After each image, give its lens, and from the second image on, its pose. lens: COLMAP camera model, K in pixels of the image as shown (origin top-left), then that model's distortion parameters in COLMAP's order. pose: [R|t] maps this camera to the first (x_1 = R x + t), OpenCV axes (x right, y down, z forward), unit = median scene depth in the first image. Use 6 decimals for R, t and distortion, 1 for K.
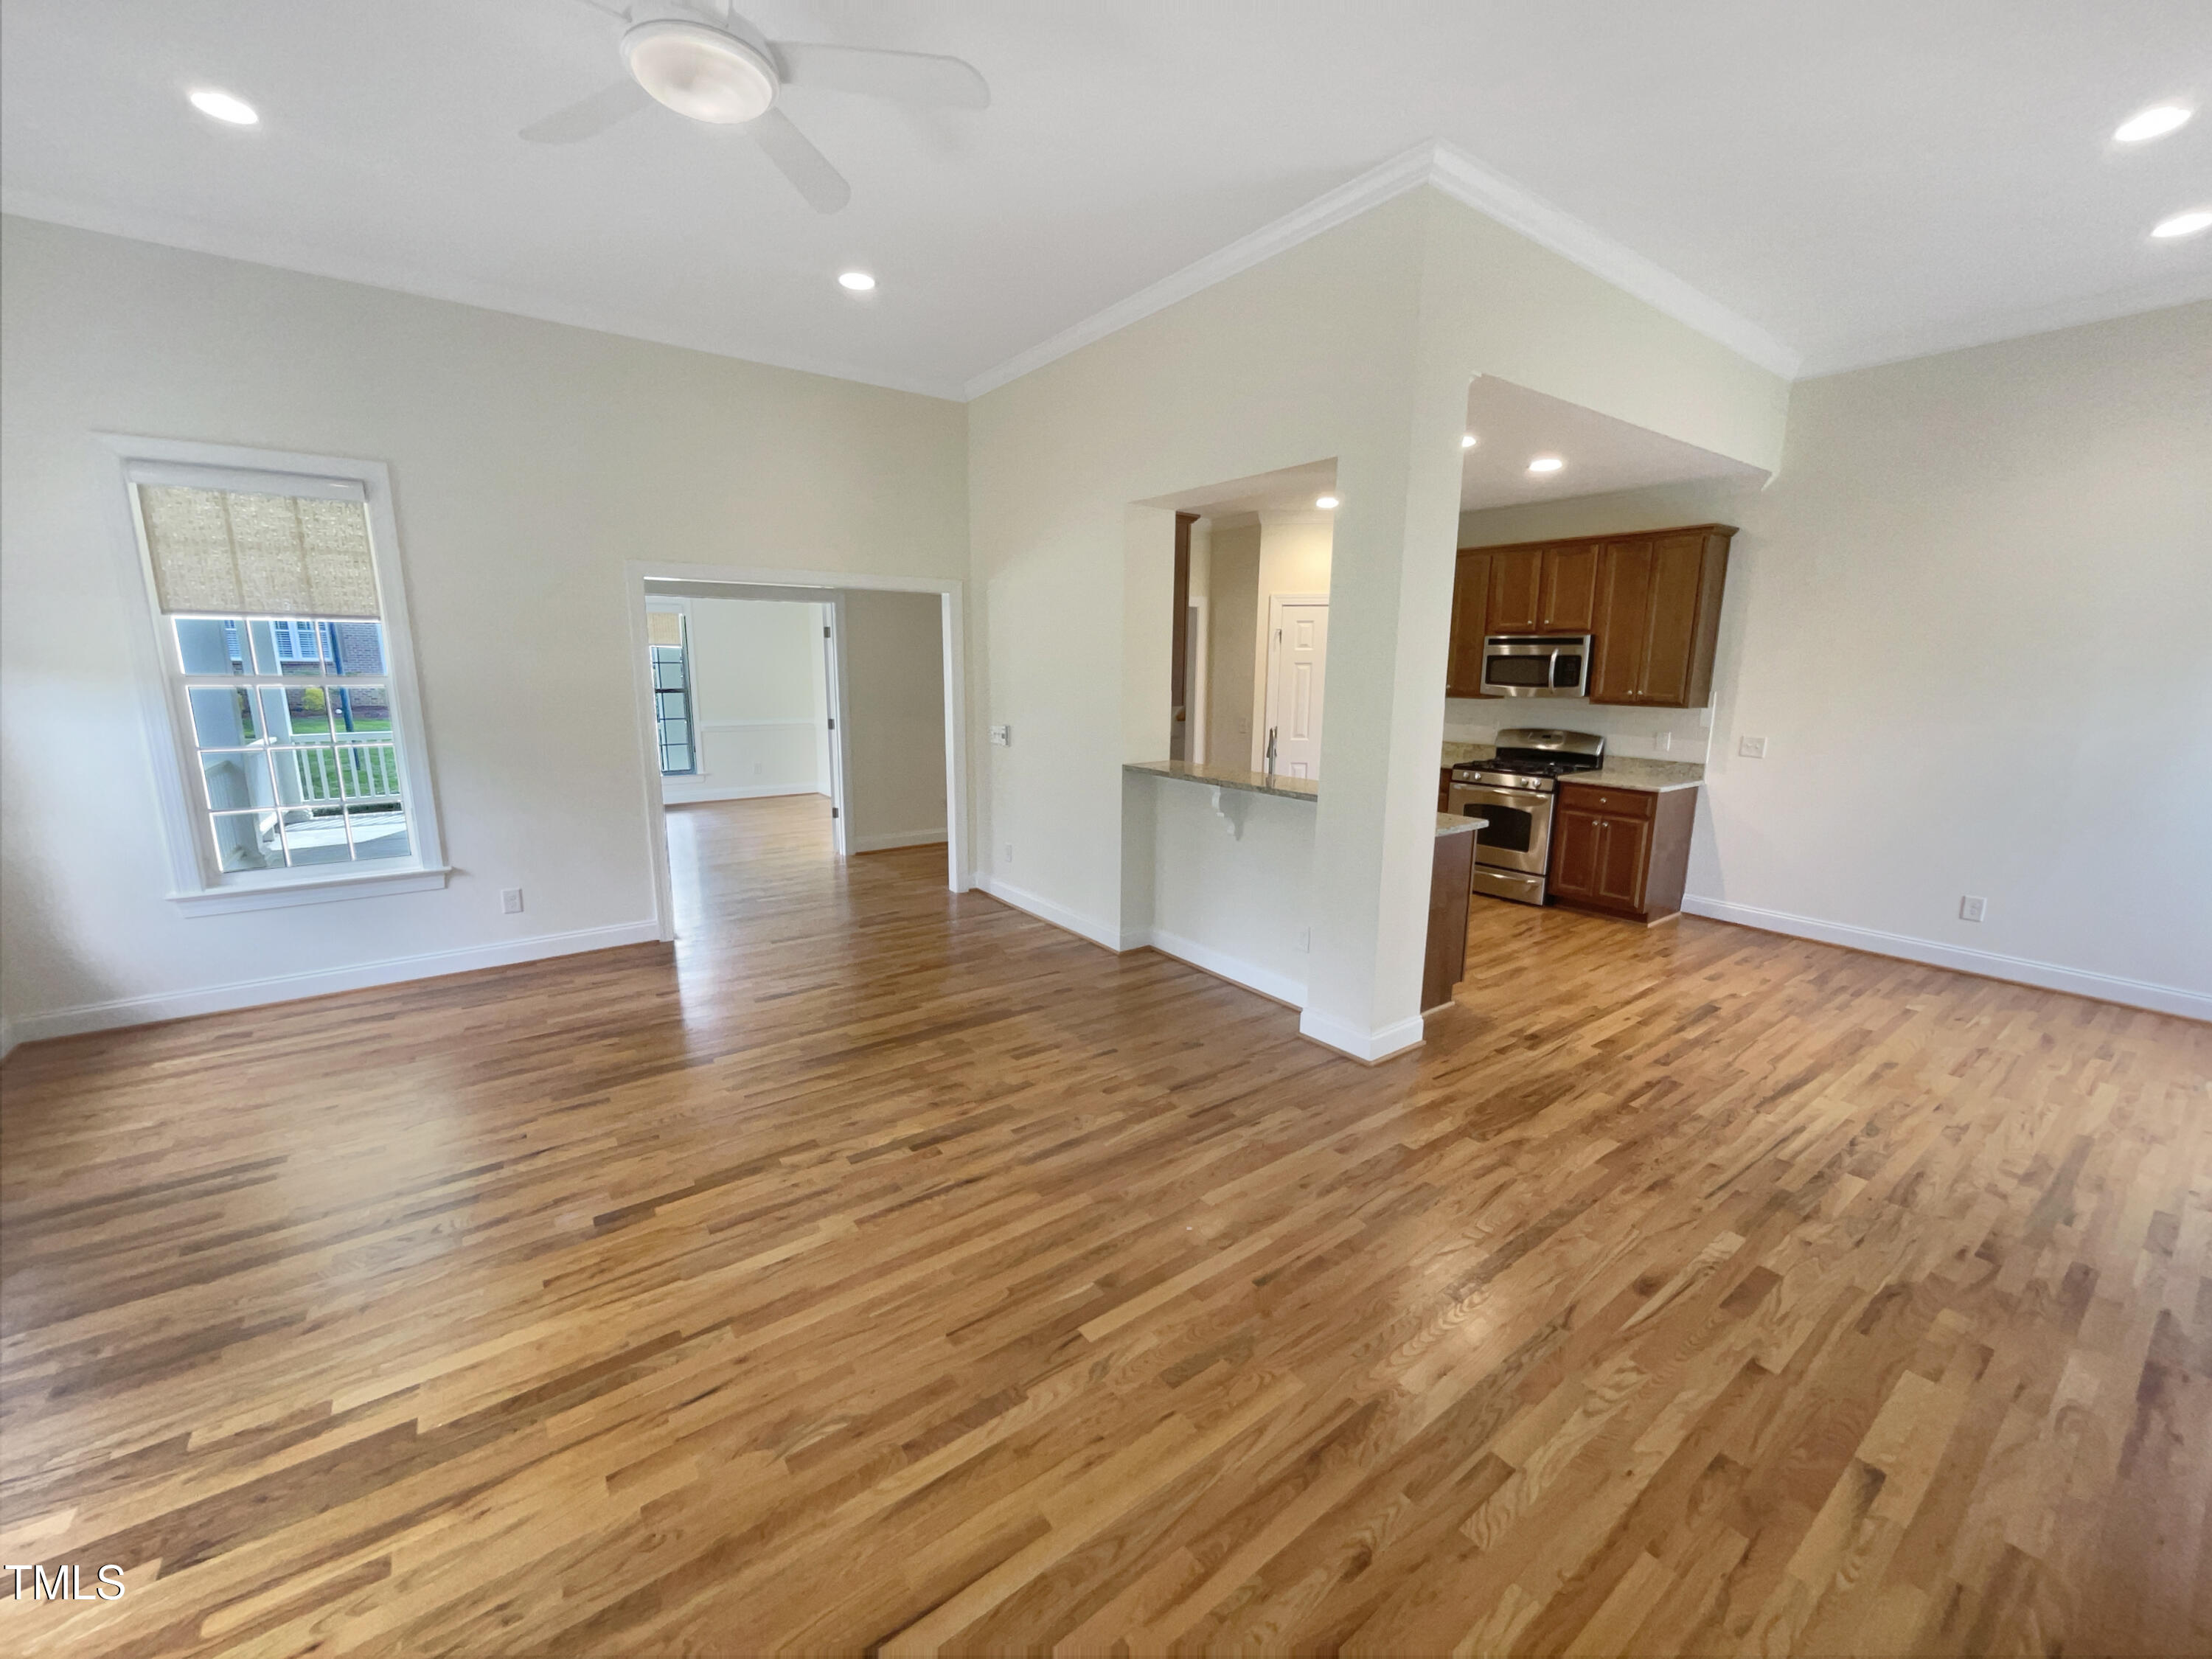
lens RADIAL K [[911.2, 0, 1105.1], [0, 911.2, 834.6], [0, 0, 1]] dist [-0.010723, 0.000825]
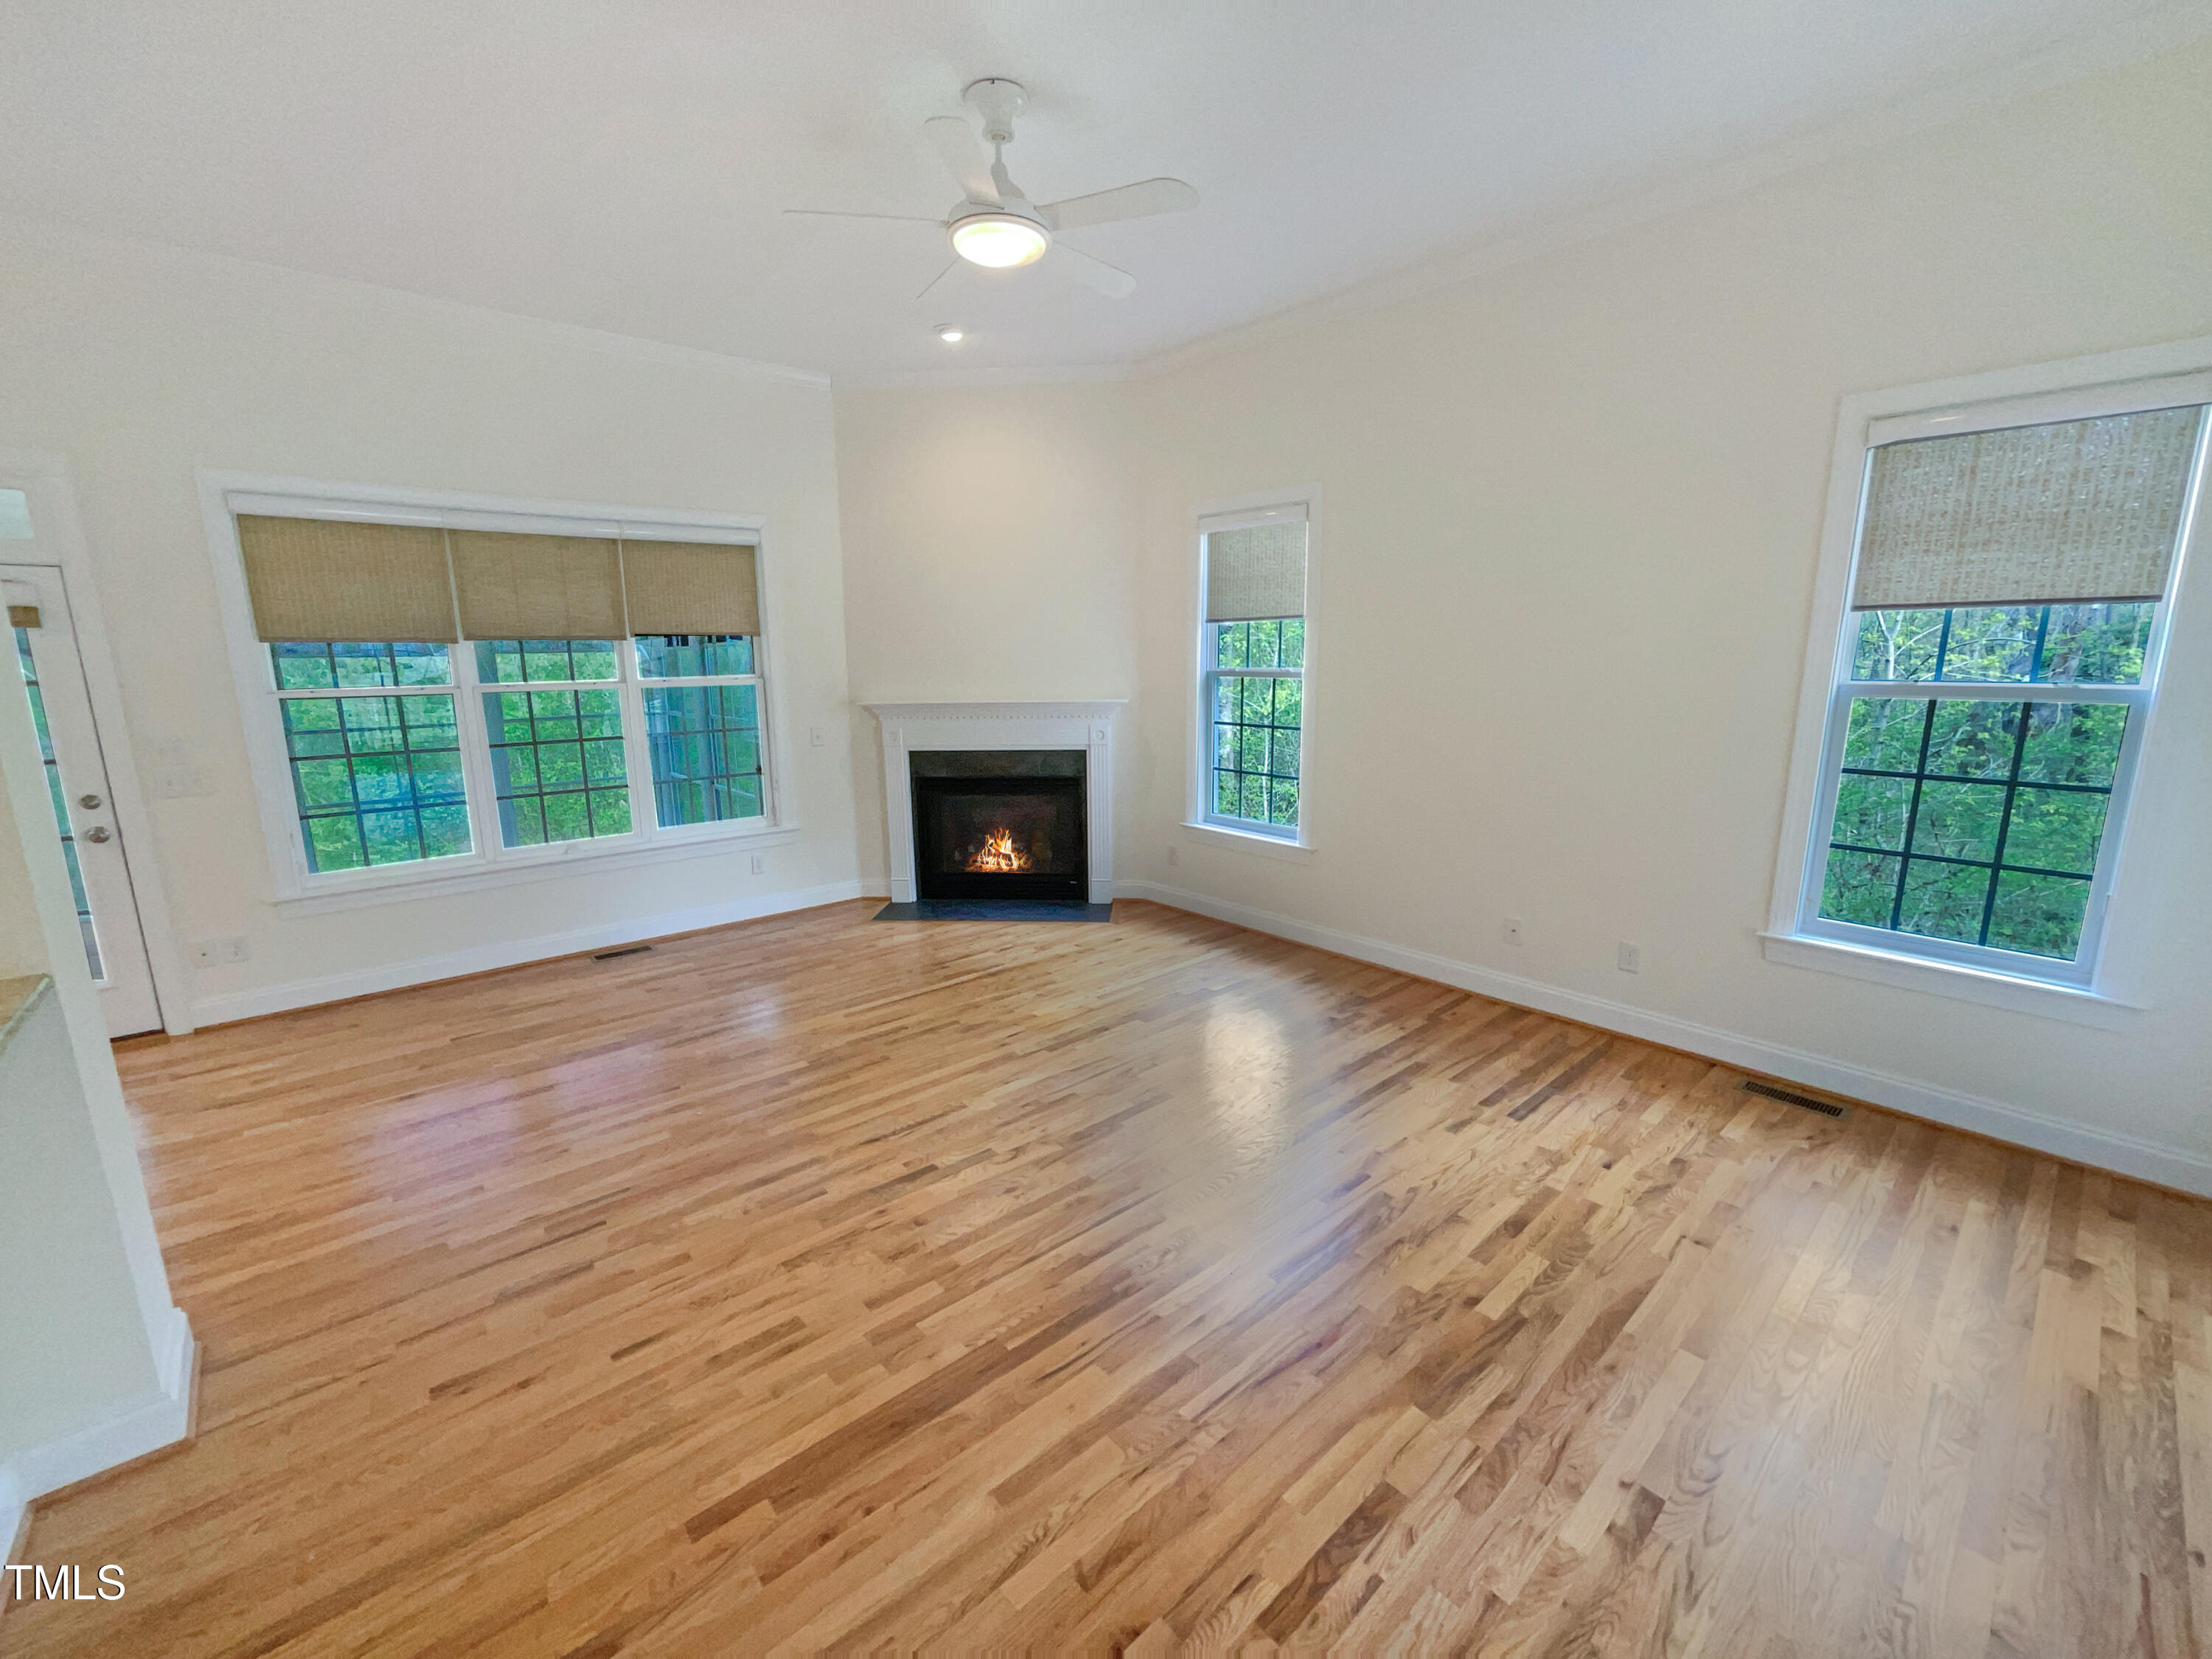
lens RADIAL K [[911.2, 0, 1096.8], [0, 911.2, 833.1], [0, 0, 1]] dist [-0.010723, 0.000825]
pose [[-0.996275, 0.019180, -0.084075, -0.309315], [-0.014521, 0.923718, 0.382798, -0.360360], [0.085004, 0.382593, -0.919998, 1.770522]]
